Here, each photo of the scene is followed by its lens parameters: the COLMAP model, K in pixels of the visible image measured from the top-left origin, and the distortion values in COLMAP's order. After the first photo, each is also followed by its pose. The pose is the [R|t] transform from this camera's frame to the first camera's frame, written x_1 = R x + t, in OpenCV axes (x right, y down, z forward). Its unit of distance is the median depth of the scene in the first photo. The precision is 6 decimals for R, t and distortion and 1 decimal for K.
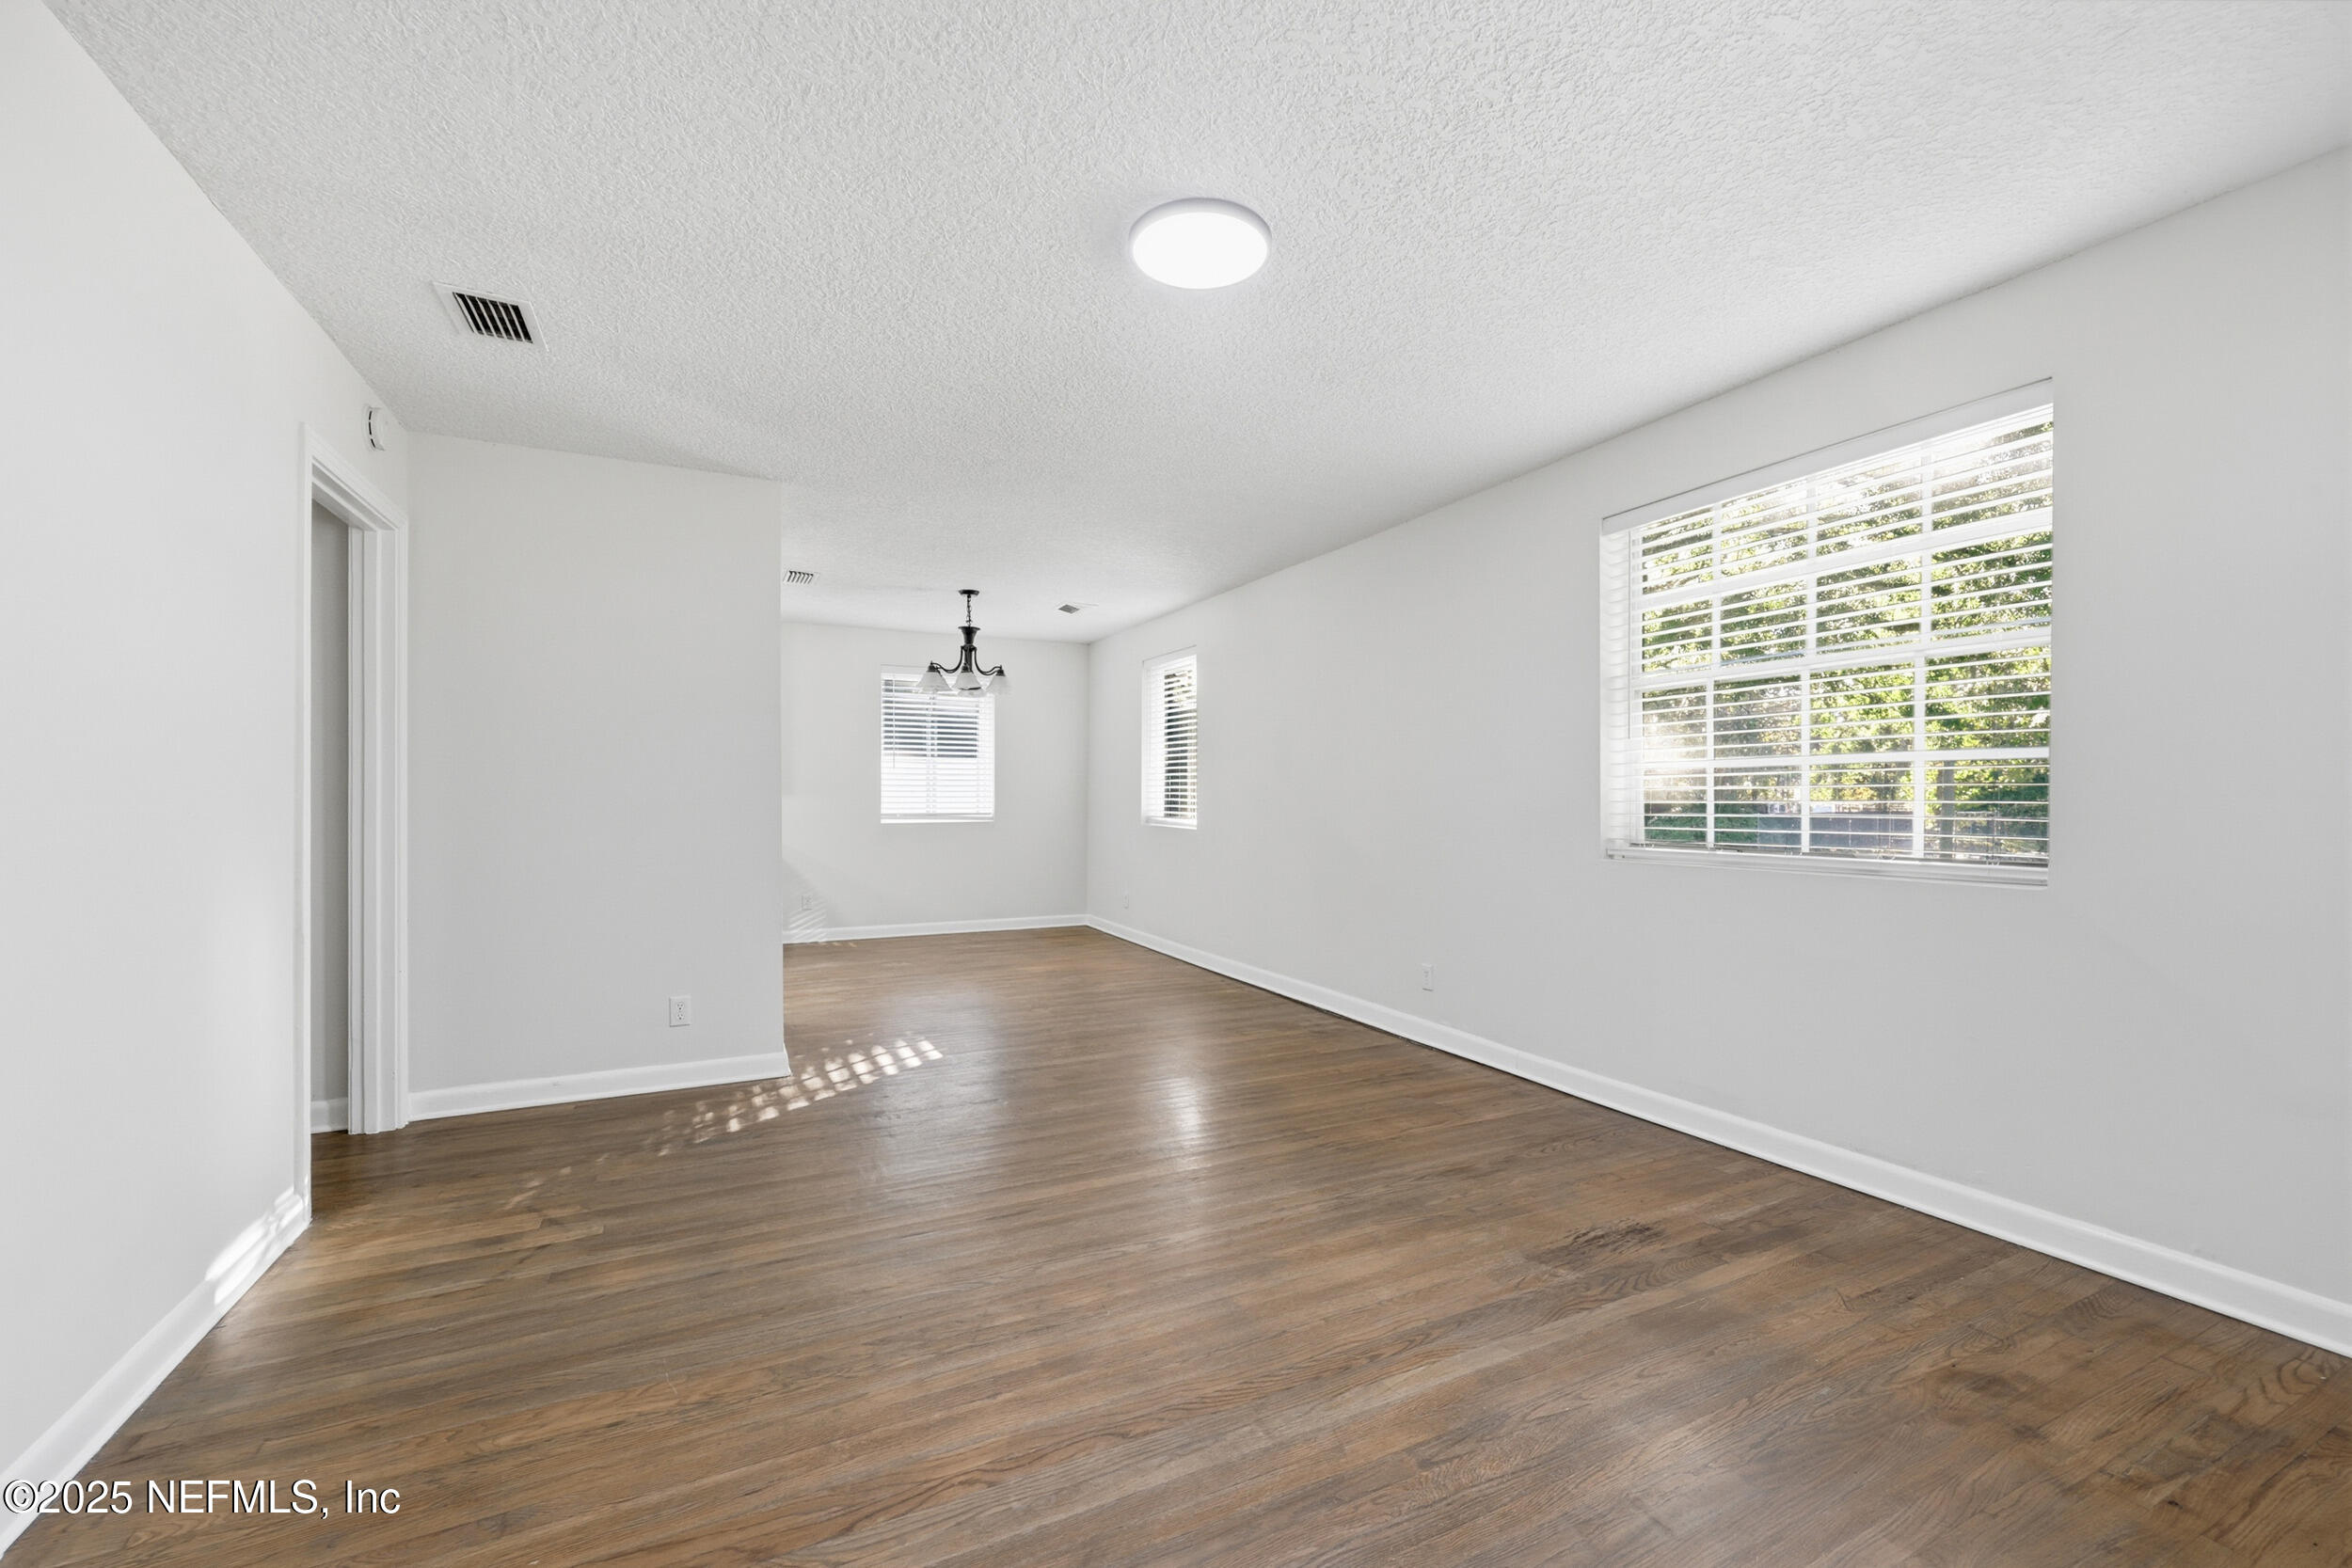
lens RADIAL K [[949.4, 0, 1177.0], [0, 949.4, 791.0], [0, 0, 1]] dist [0.001049, 0.001020]
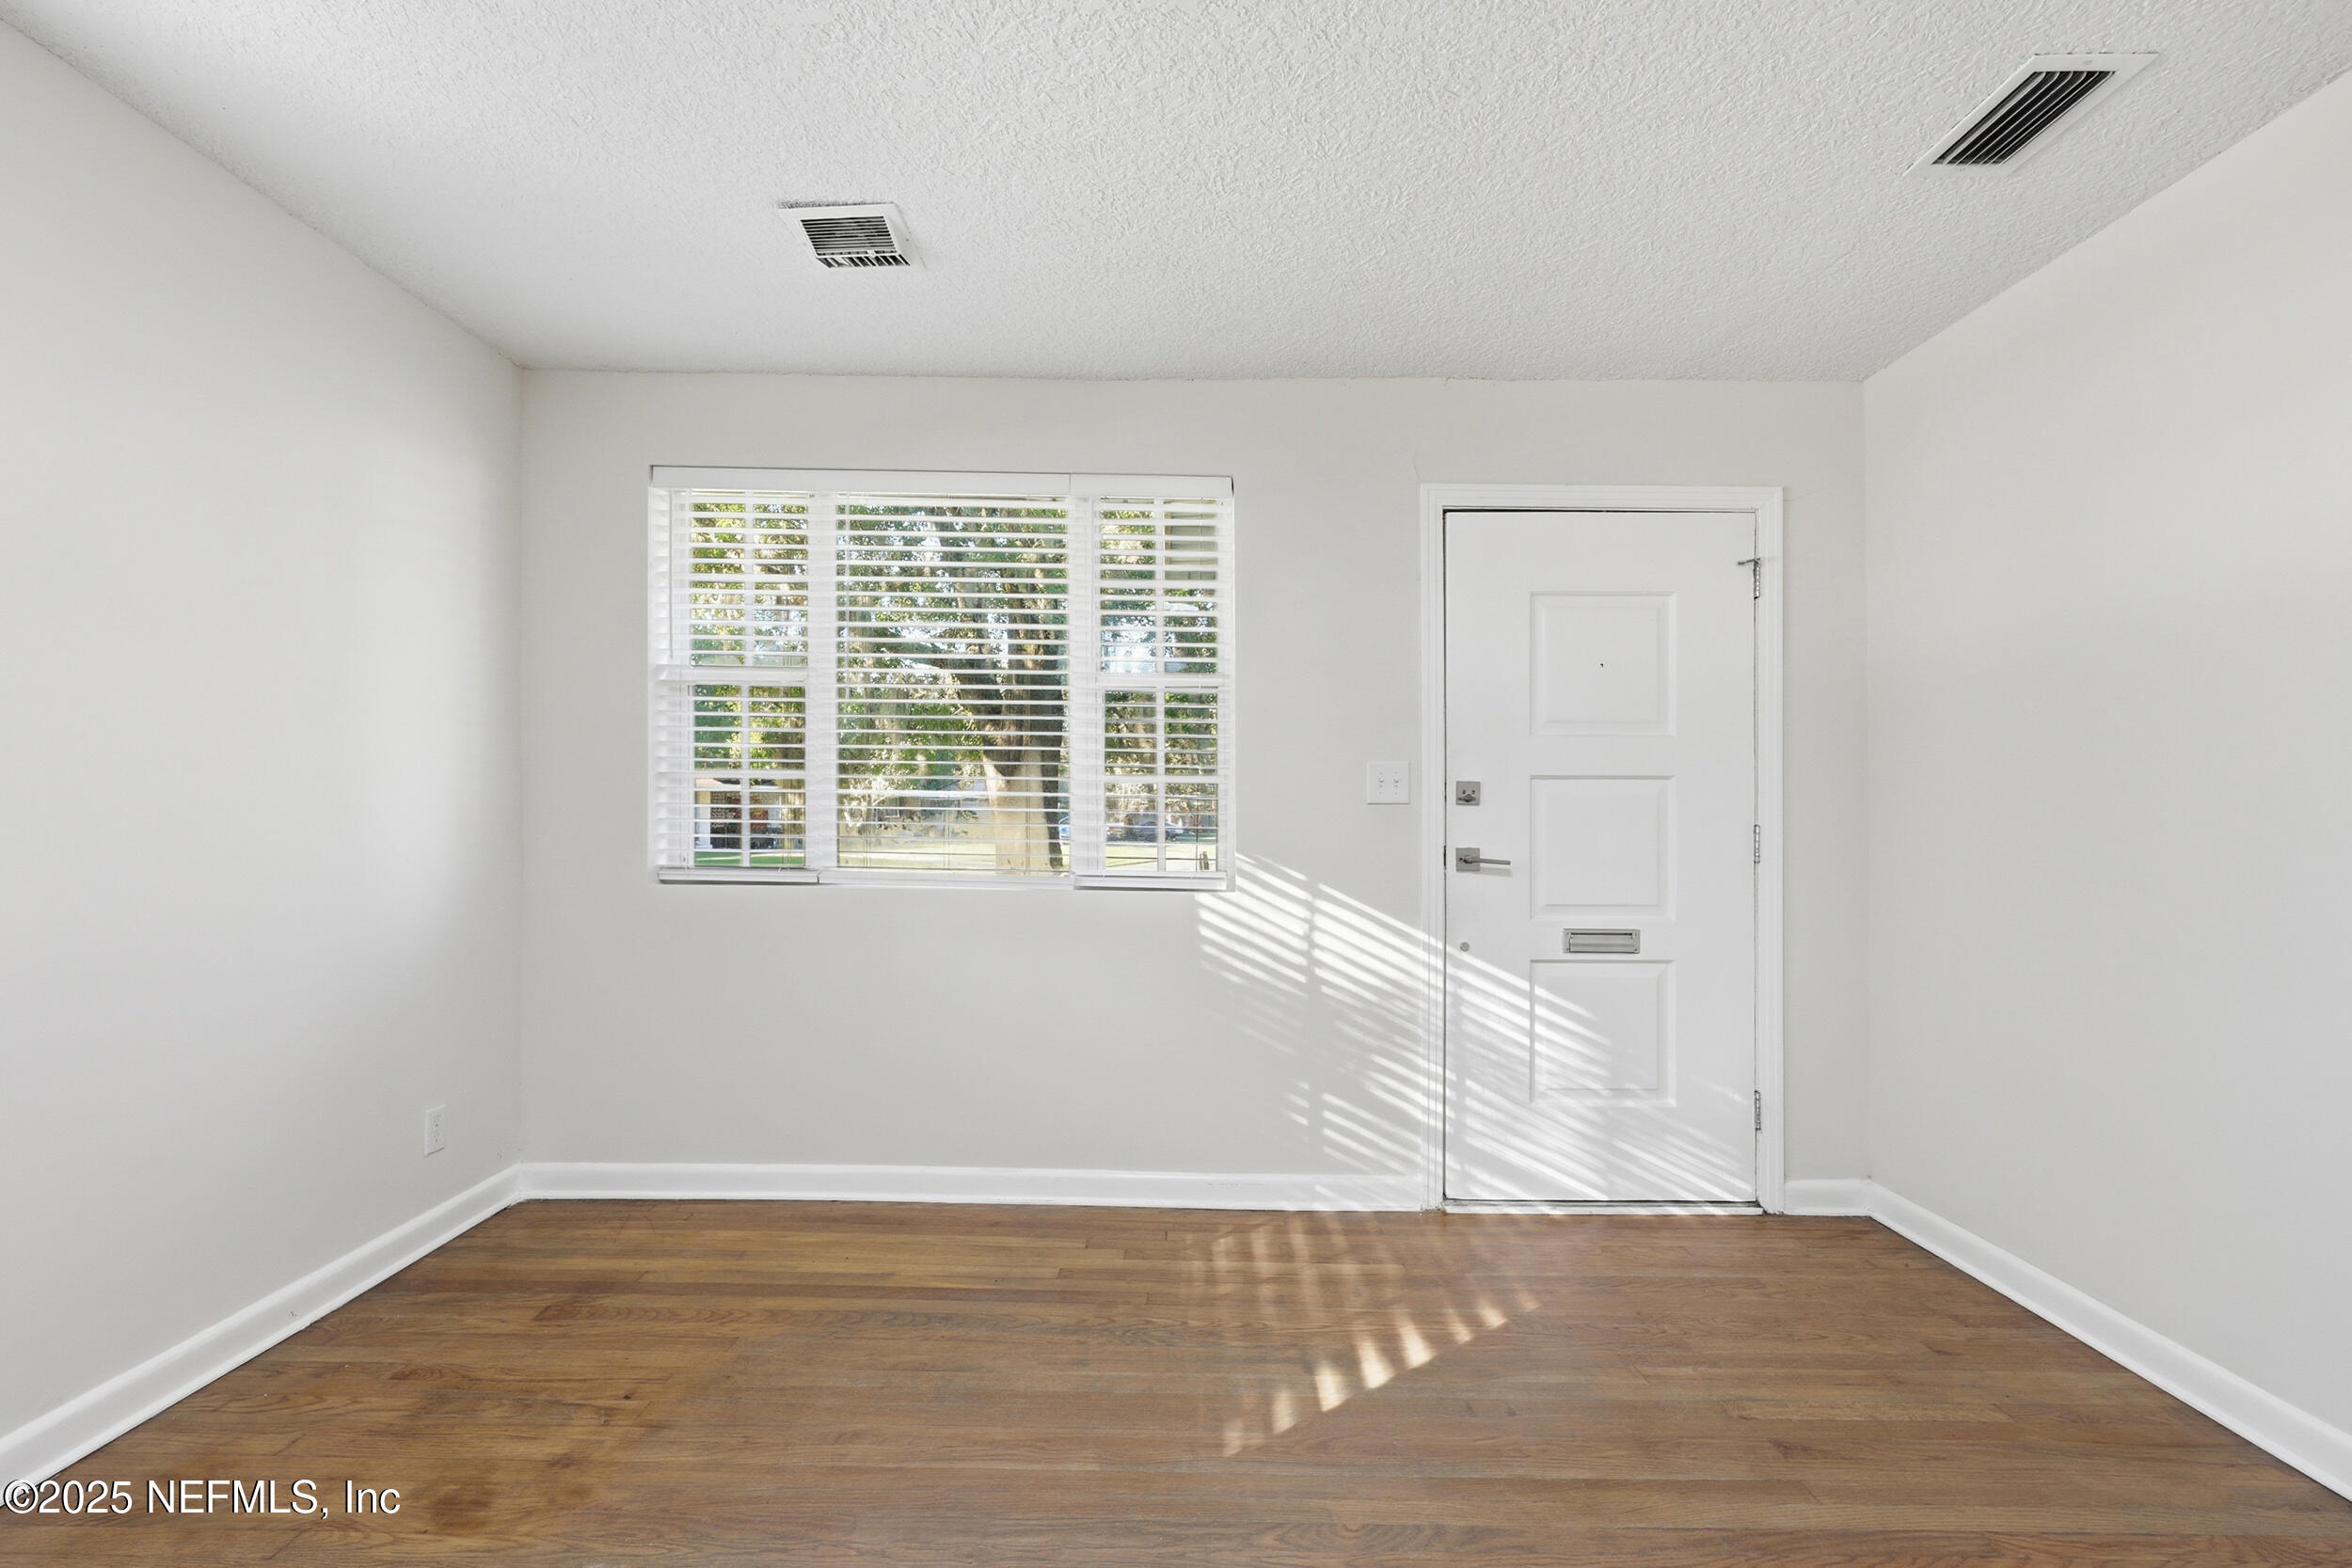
lens RADIAL K [[984.8, 0, 1178.9], [0, 984.8, 807.2], [0, 0, 1]] dist [0.006585, -0.000329]
pose [[-0.892757, -0.001246, 0.450537, -0.095873], [-0.005537, 0.999951, -0.008206, -0.000185], [-0.450505, -0.009820, -0.892720, 1.142176]]
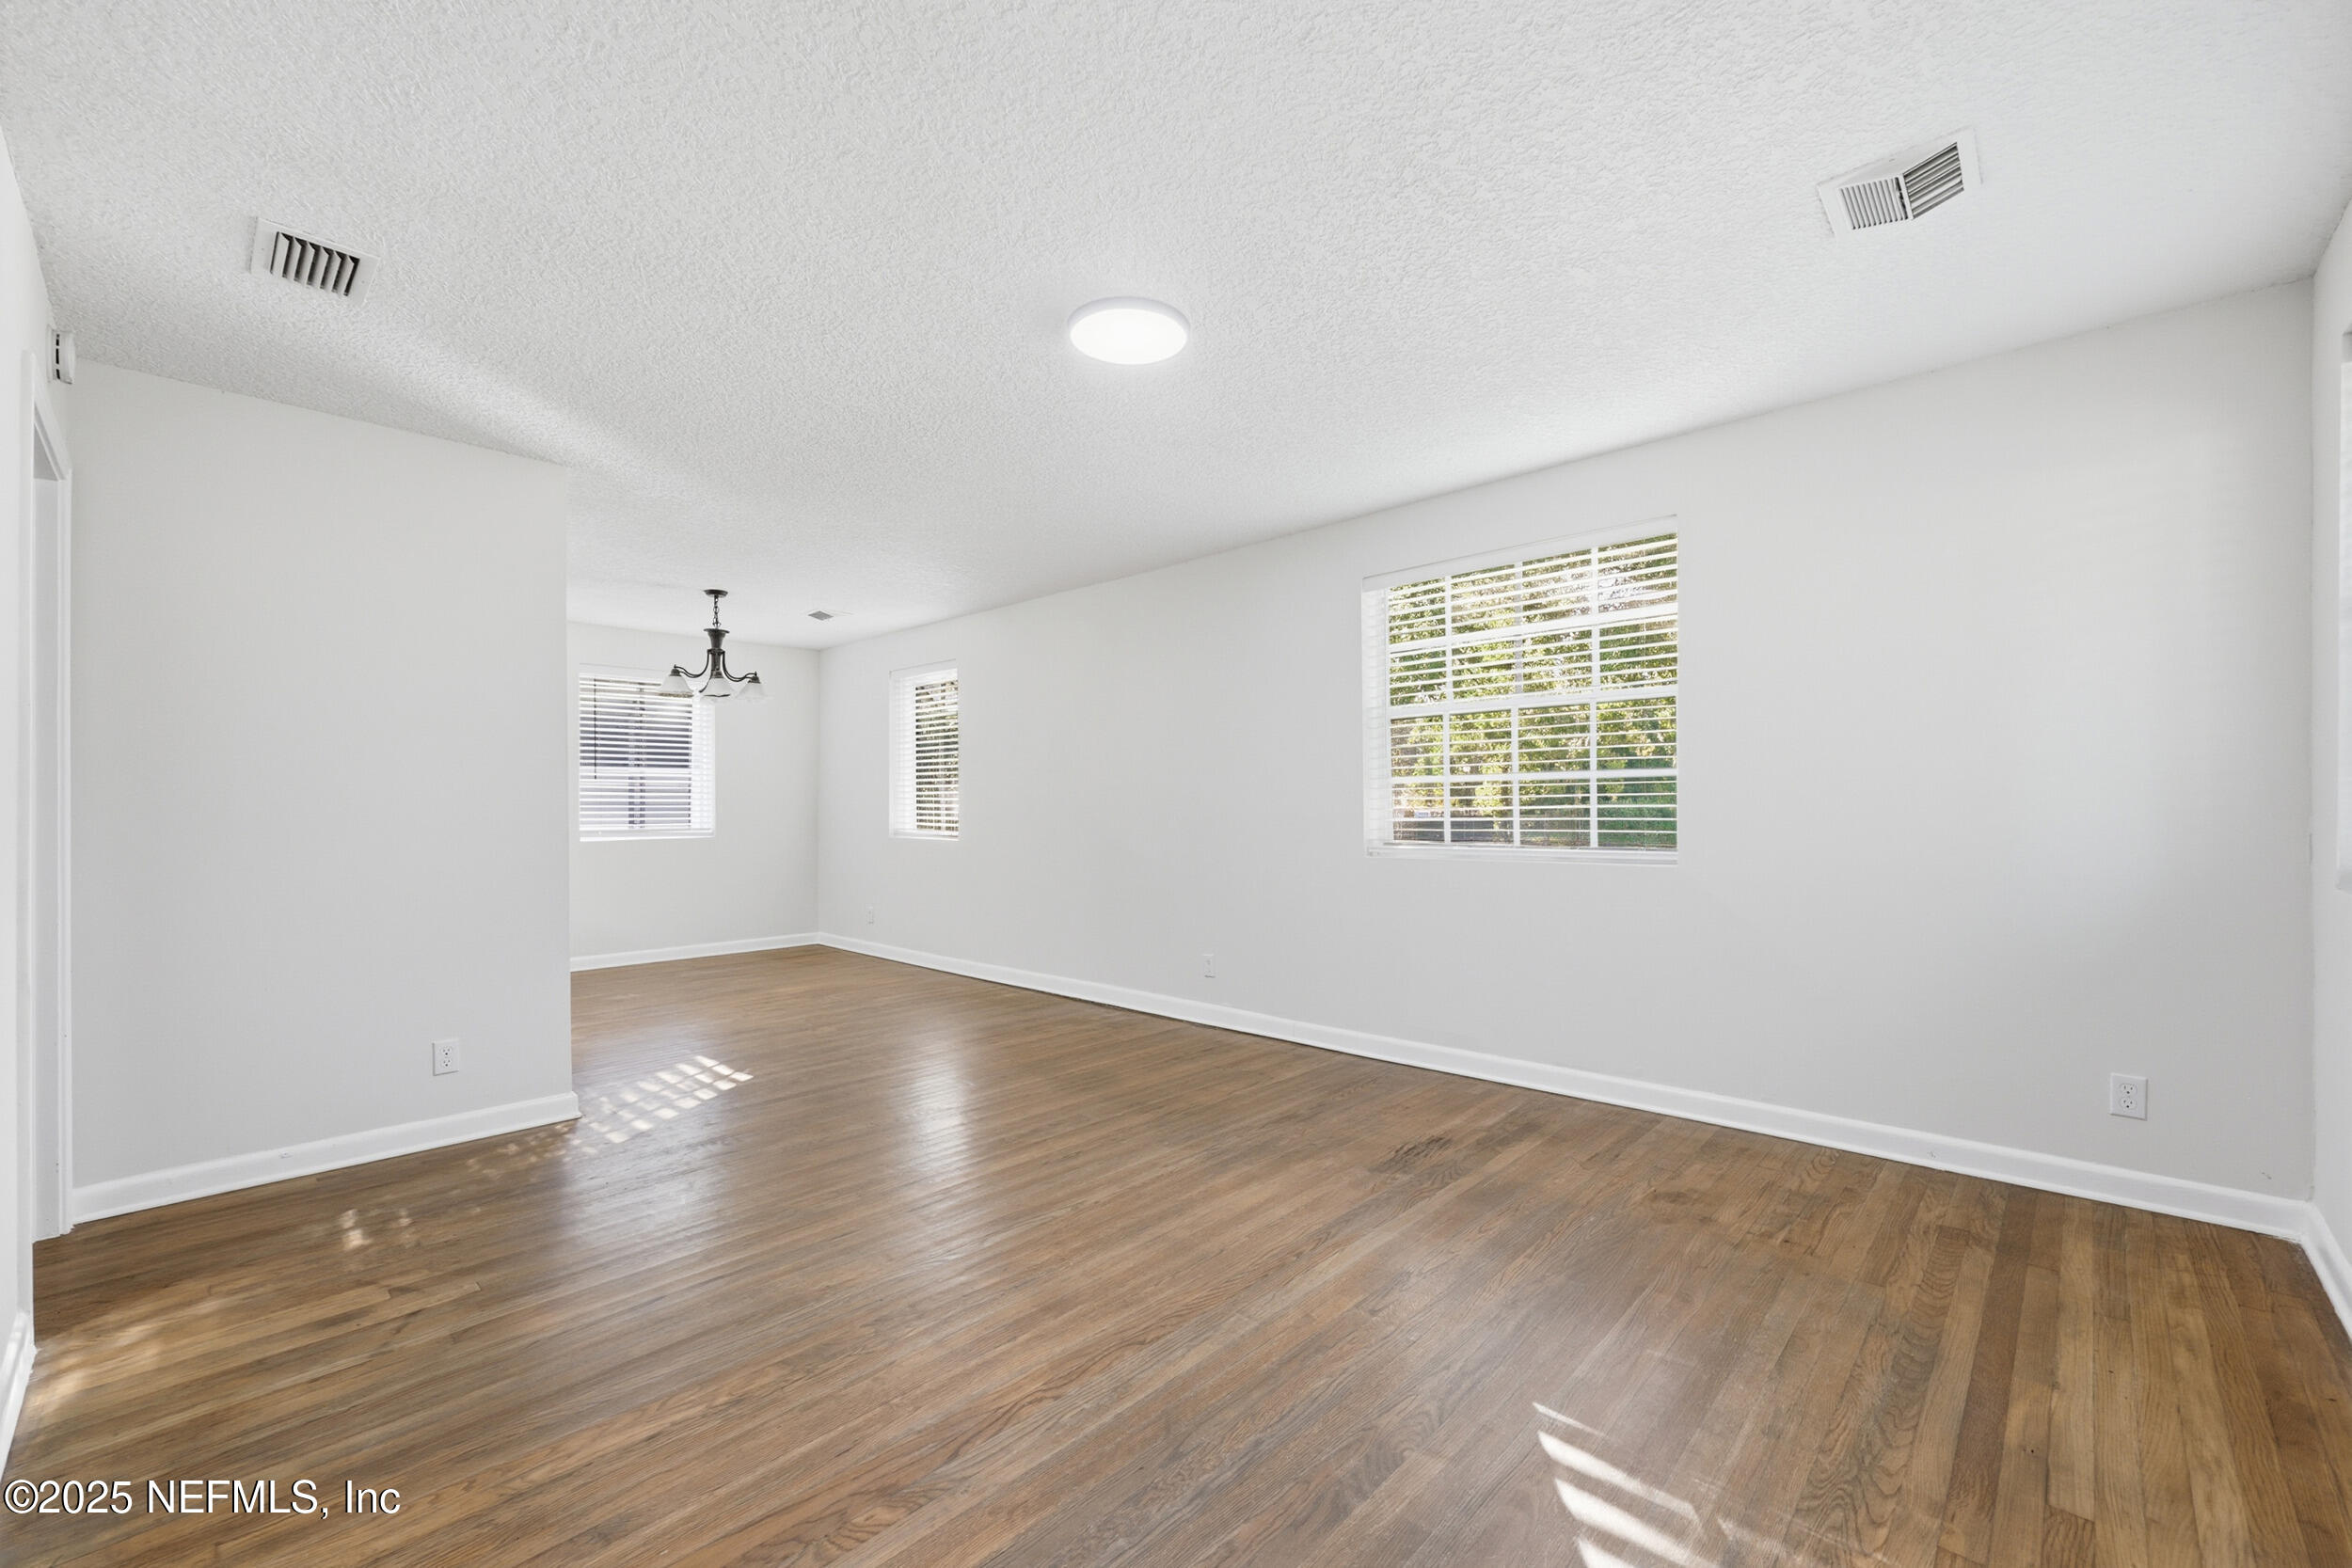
lens RADIAL K [[949.4, 0, 1176.7], [0, 949.4, 803.1], [0, 0, 1]] dist [0.001049, 0.001020]
pose [[0.938577, -0.006022, 0.345016, -0.295506], [0.005941, 0.999982, 0.001293, -0.000483], [-0.345018, 0.000836, 0.938596, -0.094636]]
